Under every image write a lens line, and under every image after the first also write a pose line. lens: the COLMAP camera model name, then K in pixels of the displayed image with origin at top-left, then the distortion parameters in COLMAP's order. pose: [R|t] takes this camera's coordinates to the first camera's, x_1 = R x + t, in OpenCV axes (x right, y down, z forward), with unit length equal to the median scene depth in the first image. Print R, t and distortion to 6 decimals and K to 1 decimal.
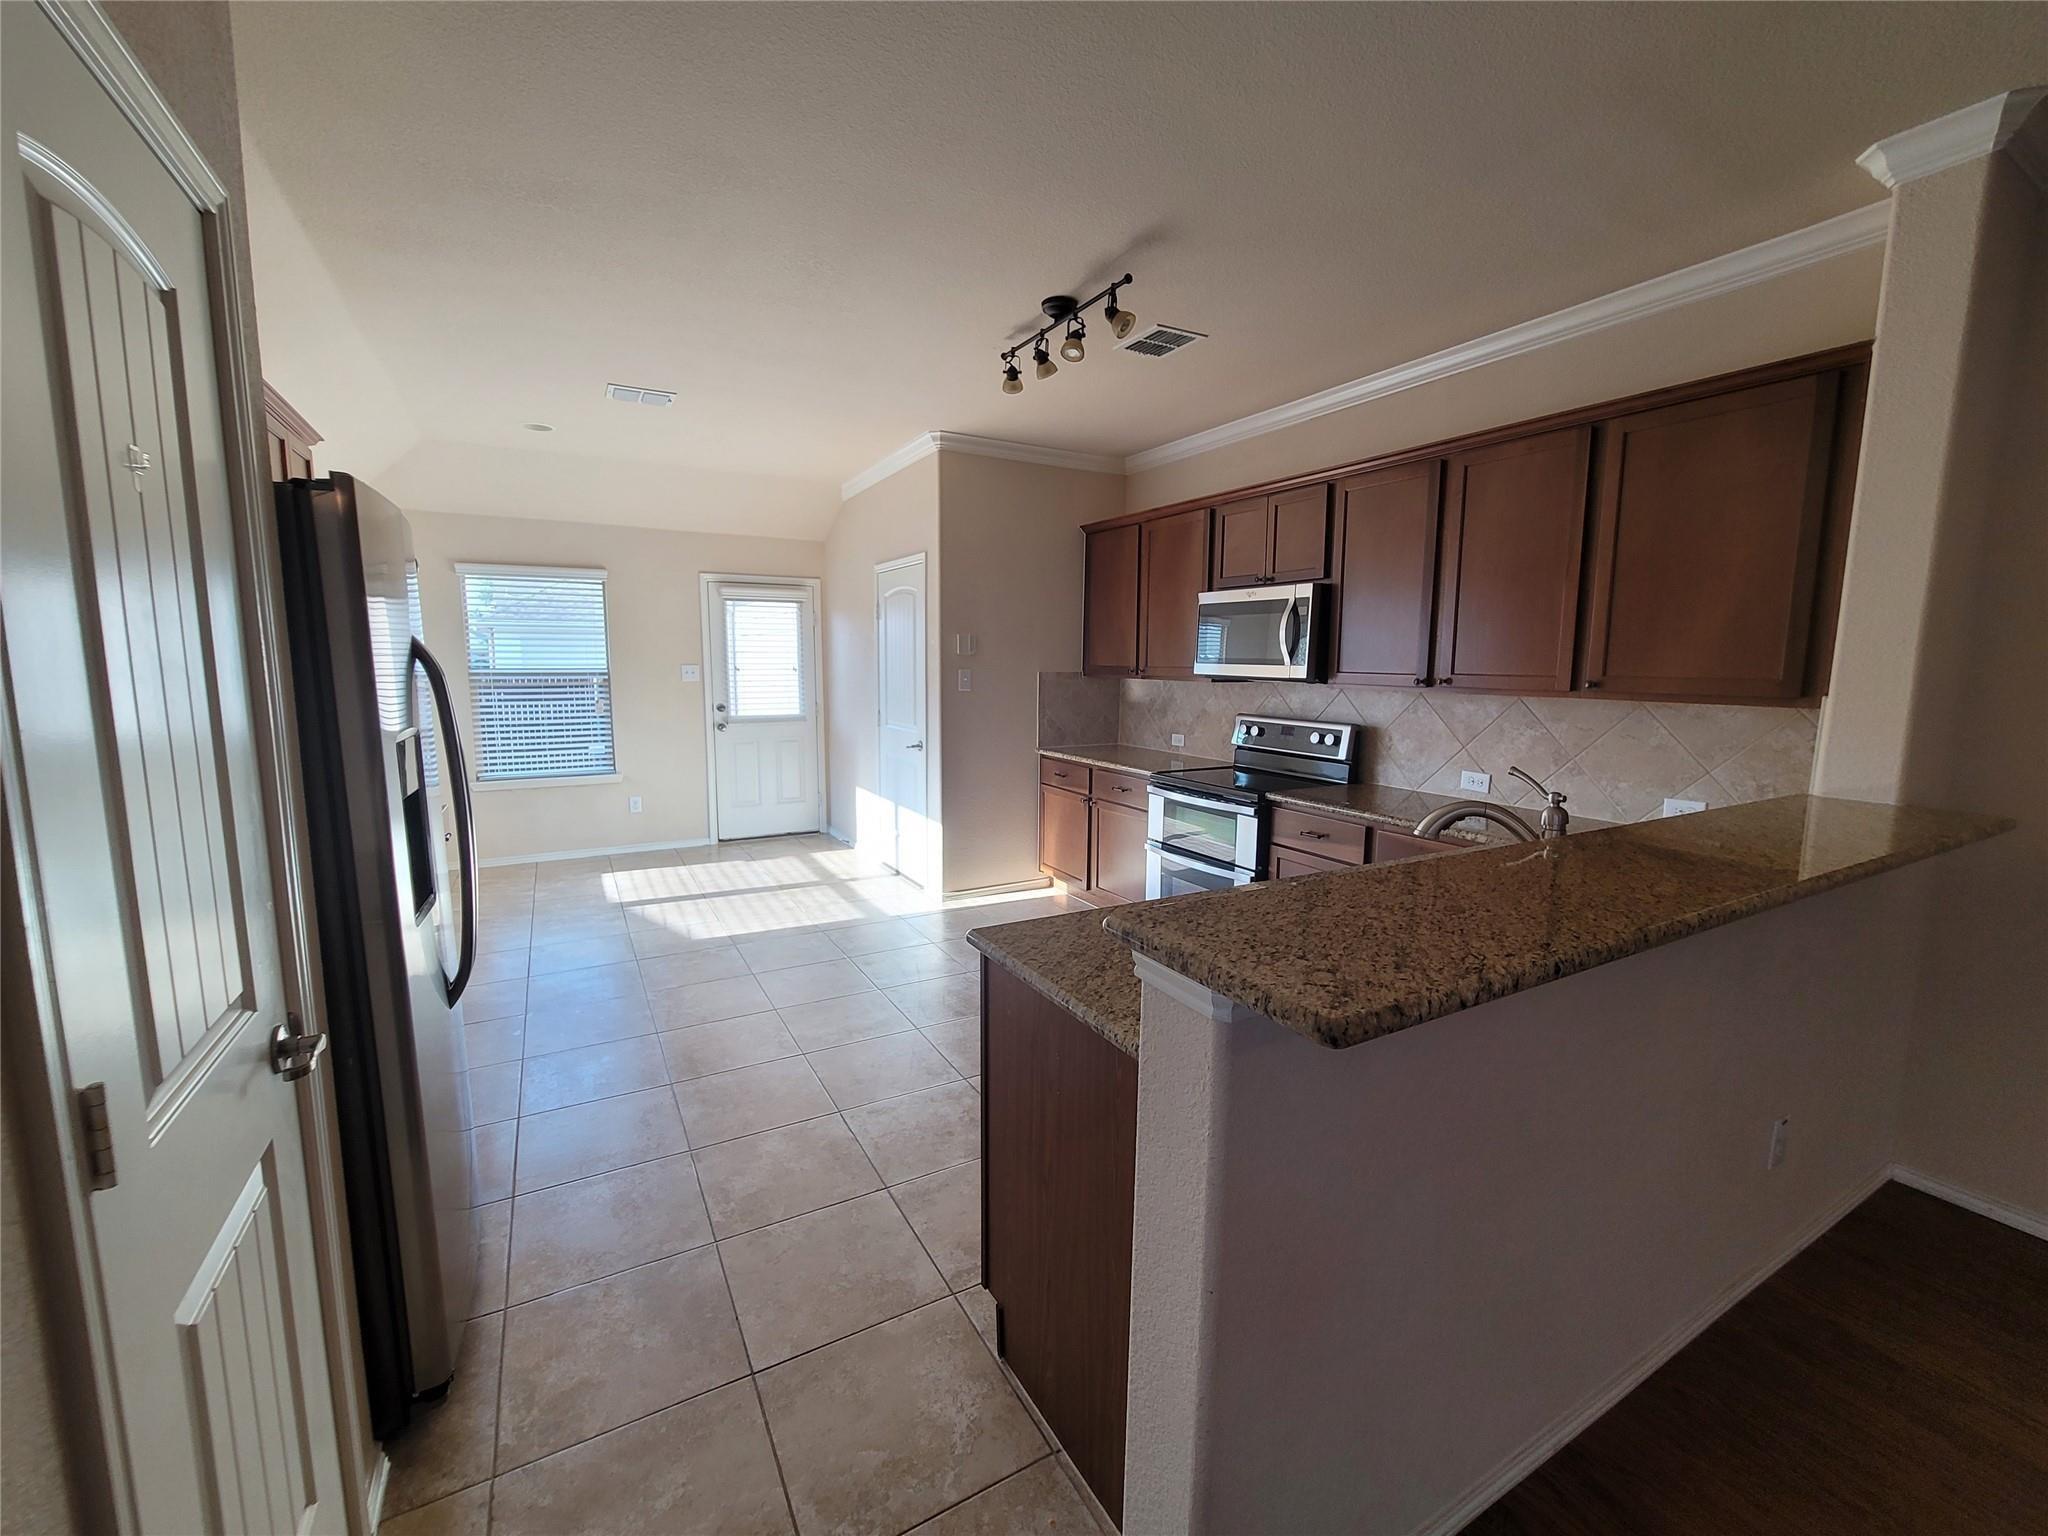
lens RADIAL K [[835.6, 0, 1033.2], [0, 835.6, 767.6], [0, 0, 1]] dist [0.000295, 0.000393]
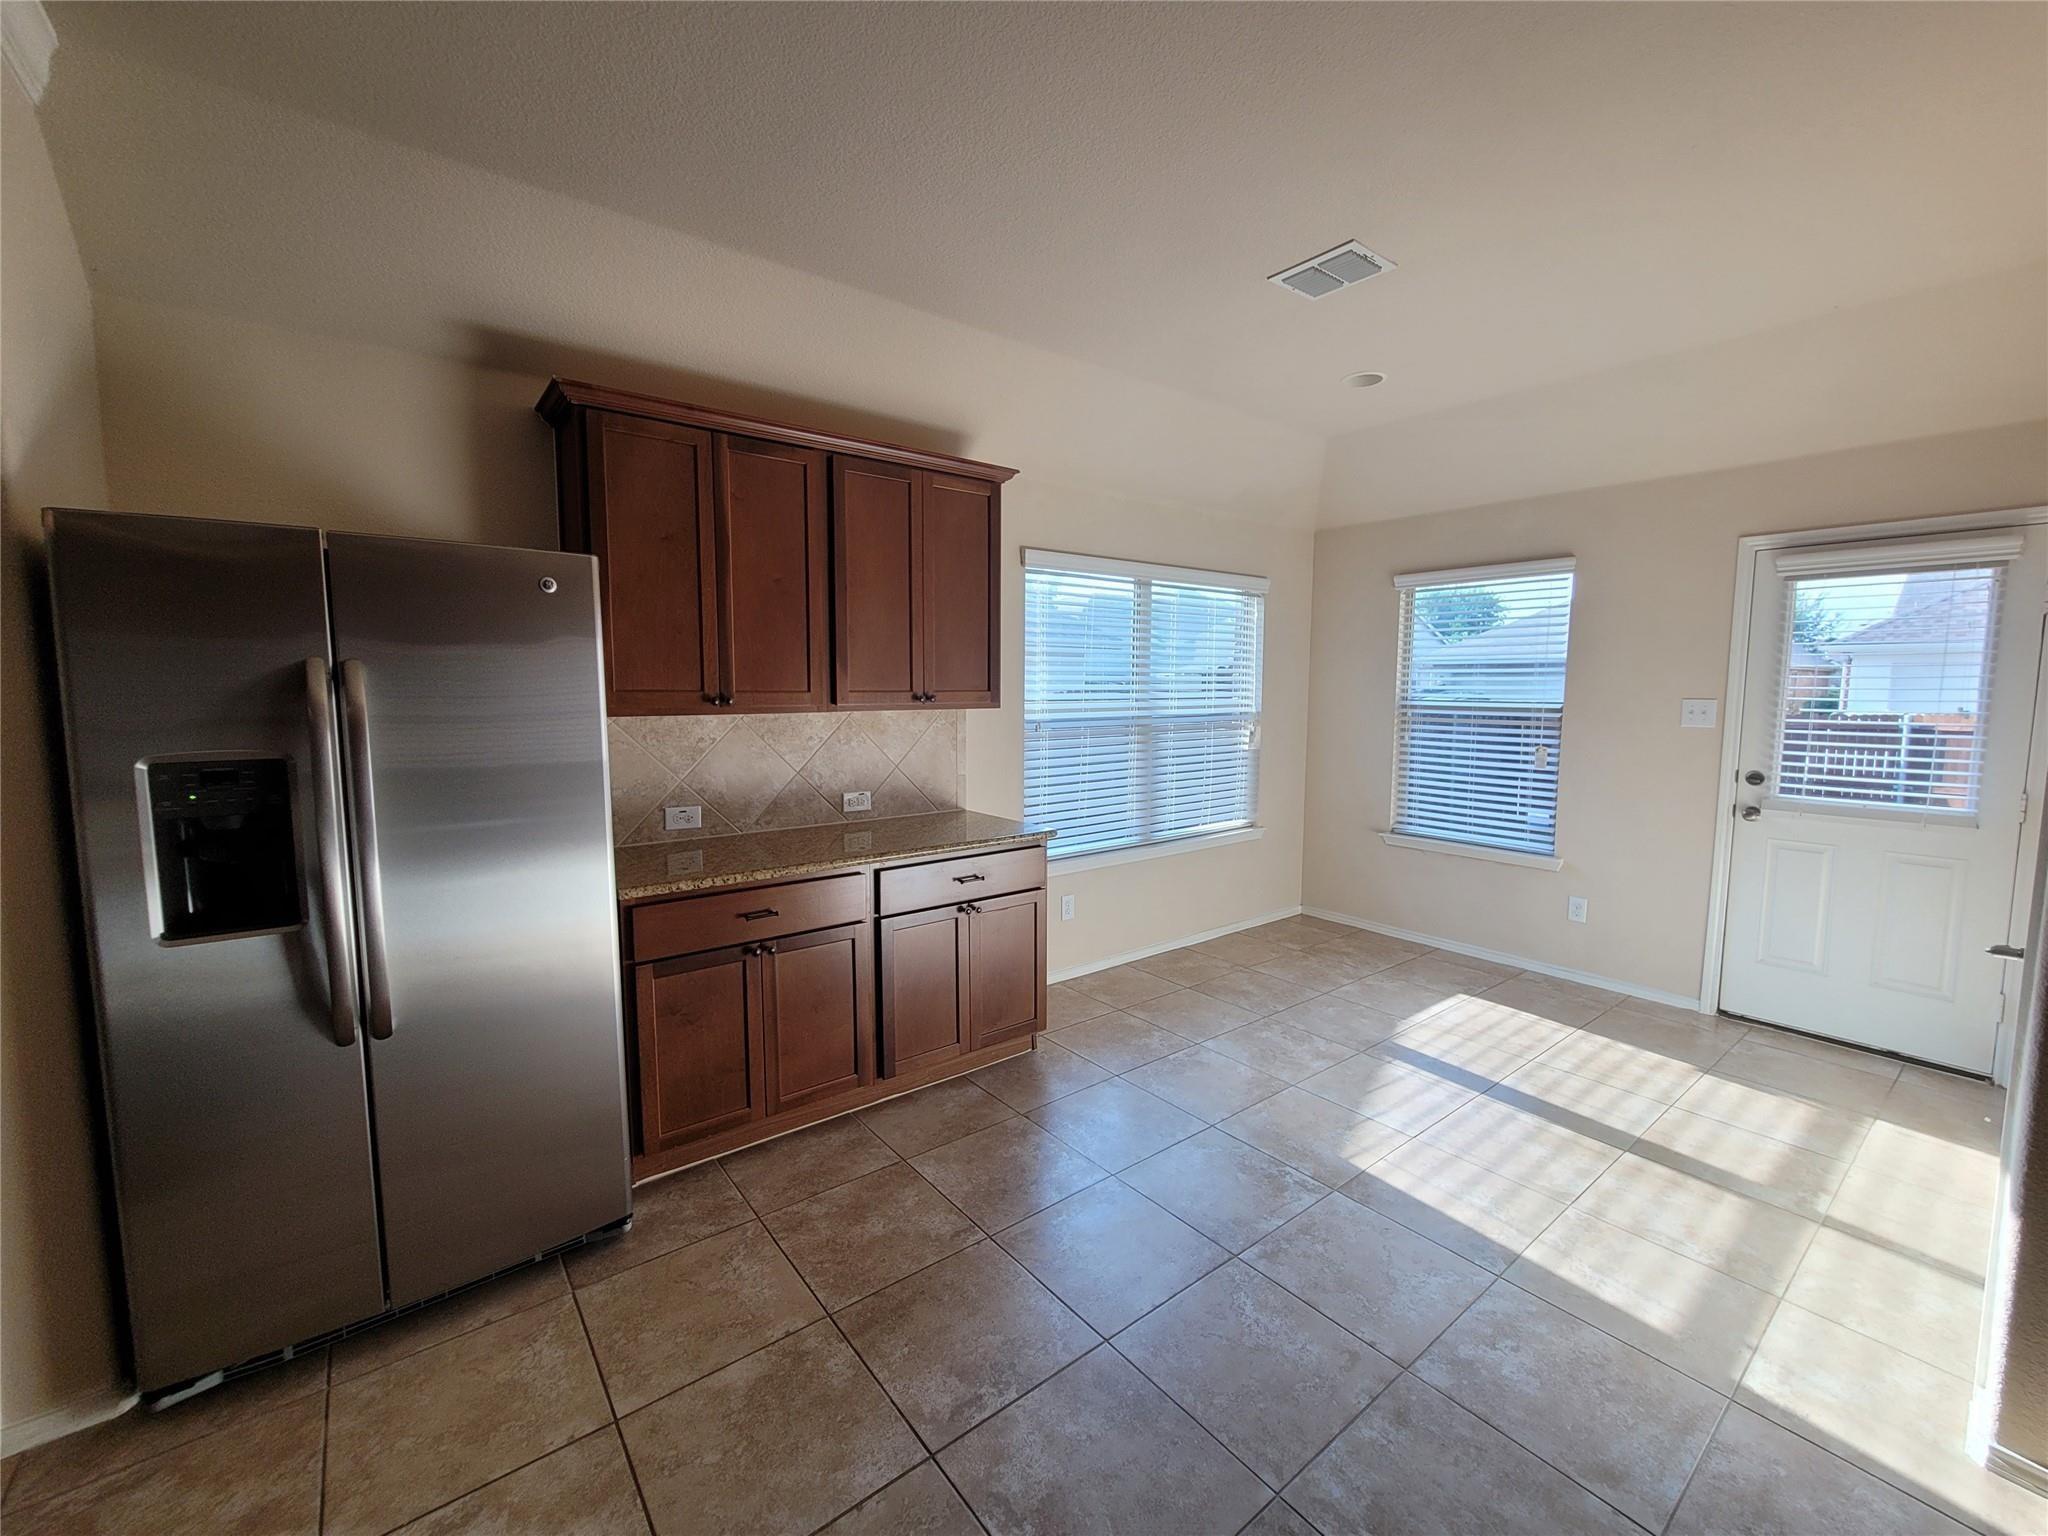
lens RADIAL K [[835.6, 0, 1035.2], [0, 835.6, 759.6], [0, 0, 1]] dist [0.000295, 0.000393]
pose [[0.155623, 0.090479, -0.983664, 0.098814], [-0.130080, 0.989002, 0.070390, -0.065900], [0.979214, 0.117000, 0.165681, 0.480499]]
